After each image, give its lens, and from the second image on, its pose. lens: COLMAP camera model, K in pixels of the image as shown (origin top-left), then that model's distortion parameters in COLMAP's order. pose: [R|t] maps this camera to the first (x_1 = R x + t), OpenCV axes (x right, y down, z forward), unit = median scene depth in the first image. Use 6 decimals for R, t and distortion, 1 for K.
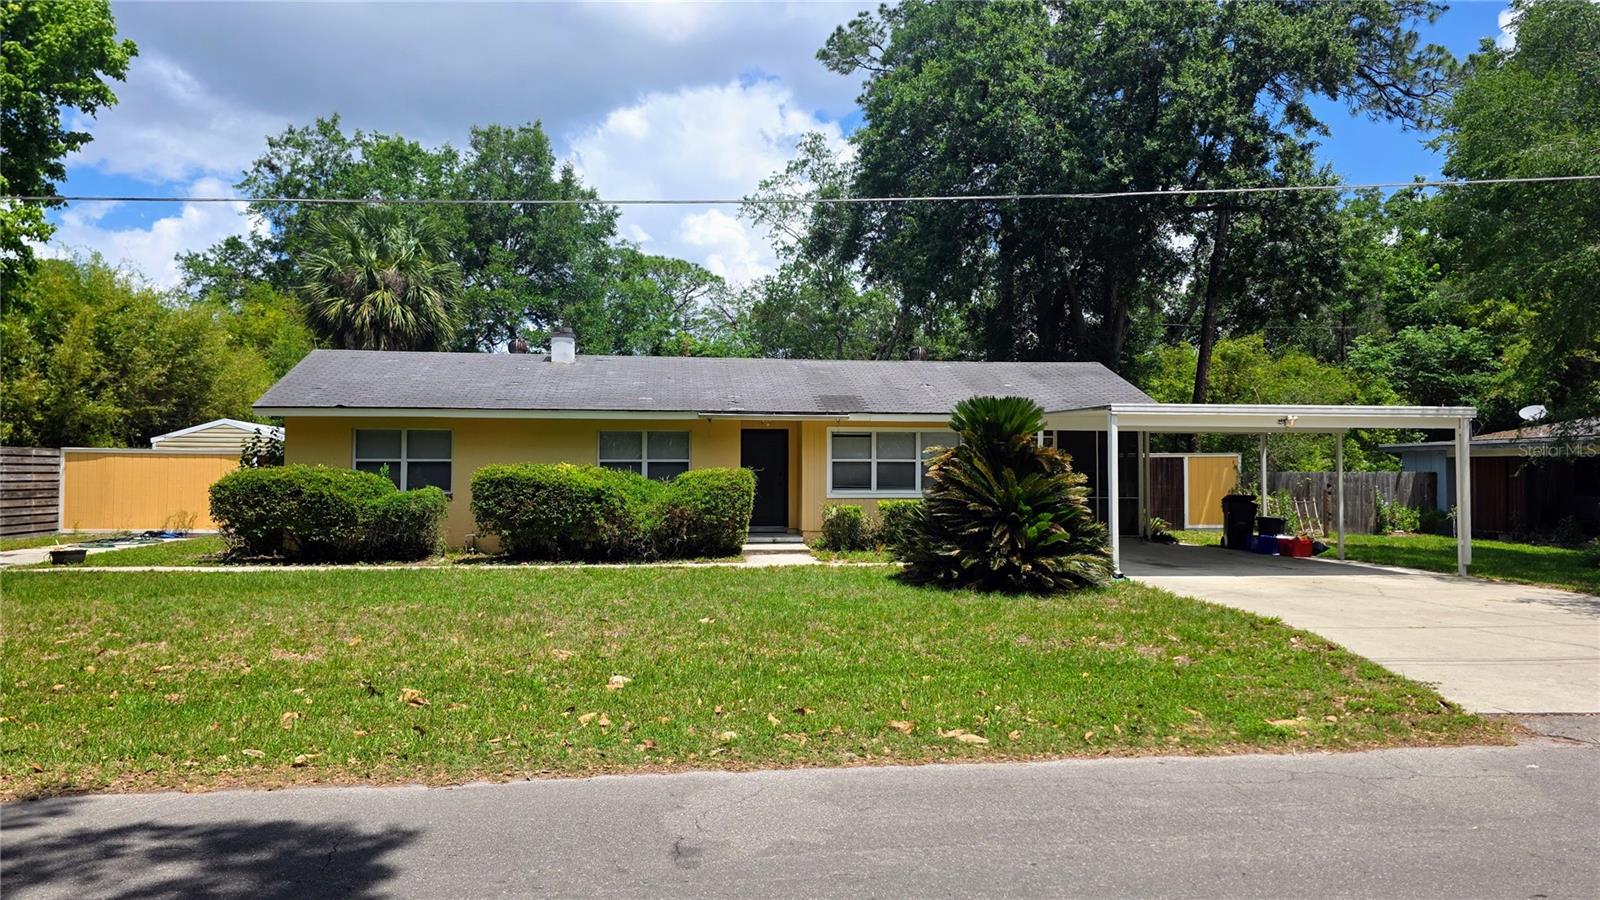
lens RADIAL K [[1082.0, 0, 799.3], [0, 1082.0, 454.6], [0, 0, 1]] dist [0.000906, 0.000014]
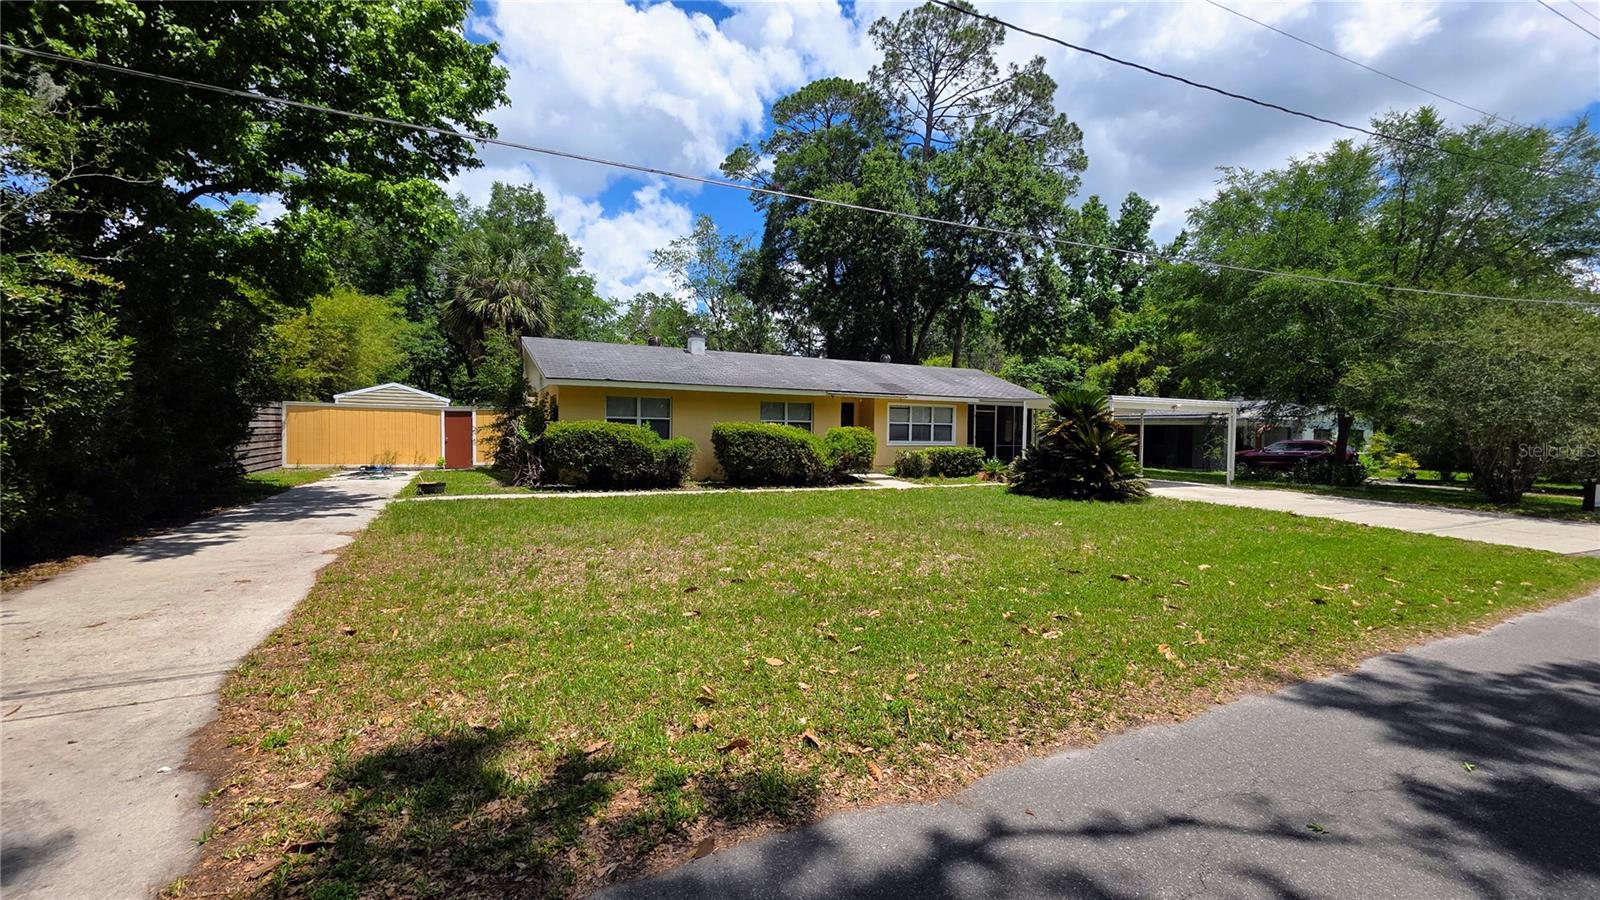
lens RADIAL K [[647.6, 0, 800.1], [0, 647.6, 447.1], [0, 0, 1]] dist [-0.001328, -0.000028]
pose [[0.952133, 0.006672, 0.305612, -0.388212], [-0.021252, 0.998787, 0.044407, 0.000903], [-0.304945, -0.048777, 0.951120, 0.098442]]
